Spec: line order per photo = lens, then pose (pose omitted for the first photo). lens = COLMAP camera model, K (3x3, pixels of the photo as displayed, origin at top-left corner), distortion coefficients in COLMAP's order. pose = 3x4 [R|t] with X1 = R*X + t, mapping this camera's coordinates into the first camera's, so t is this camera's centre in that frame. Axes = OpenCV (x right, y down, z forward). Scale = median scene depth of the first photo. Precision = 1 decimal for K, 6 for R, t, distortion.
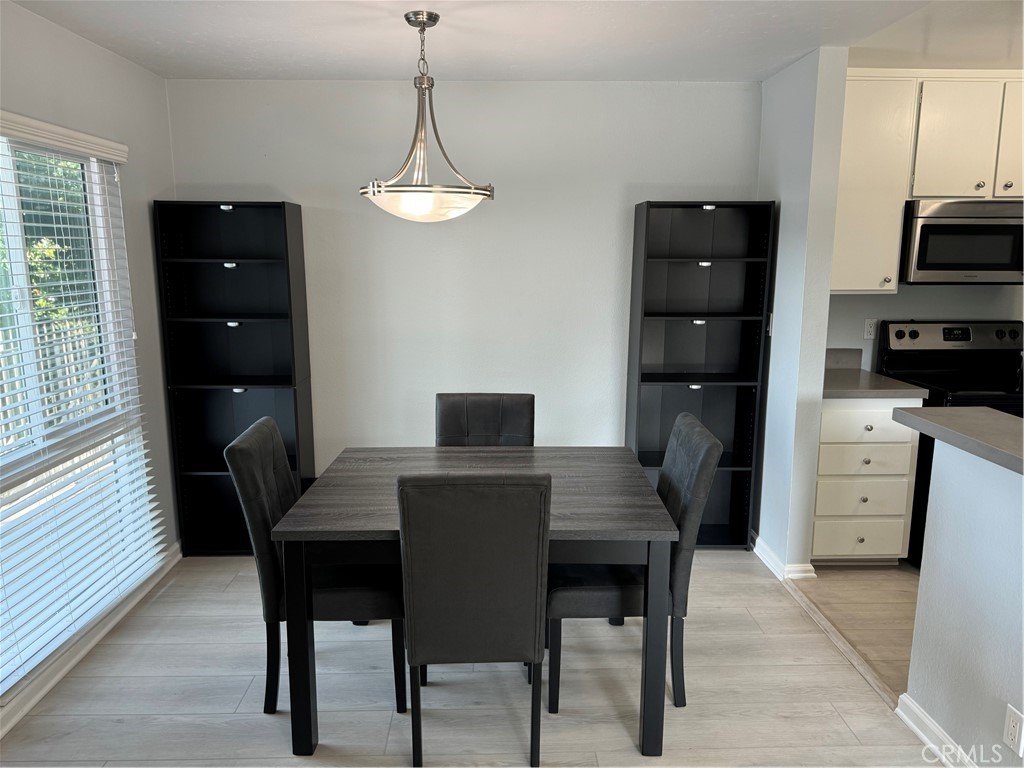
lens RADIAL K [[726.0, 0, 512.0], [0, 726.0, 384.0], [0, 0, 1]] dist [0.120103, -0.135282]
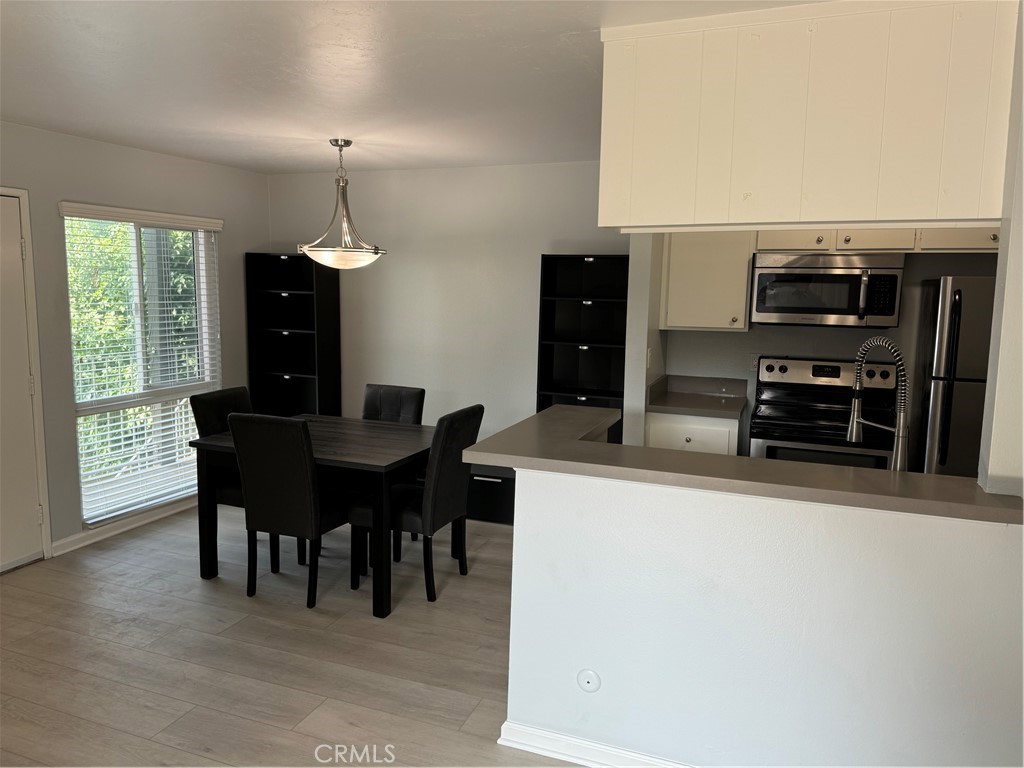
lens RADIAL K [[726.0, 0, 512.0], [0, 726.0, 384.0], [0, 0, 1]] dist [0.120103, -0.135282]
pose [[0.912444, 0.072993, -0.402640, 0.694788], [-0.087986, 0.995944, -0.018840, 0.015178], [0.399631, 0.052618, 0.915165, -0.213738]]
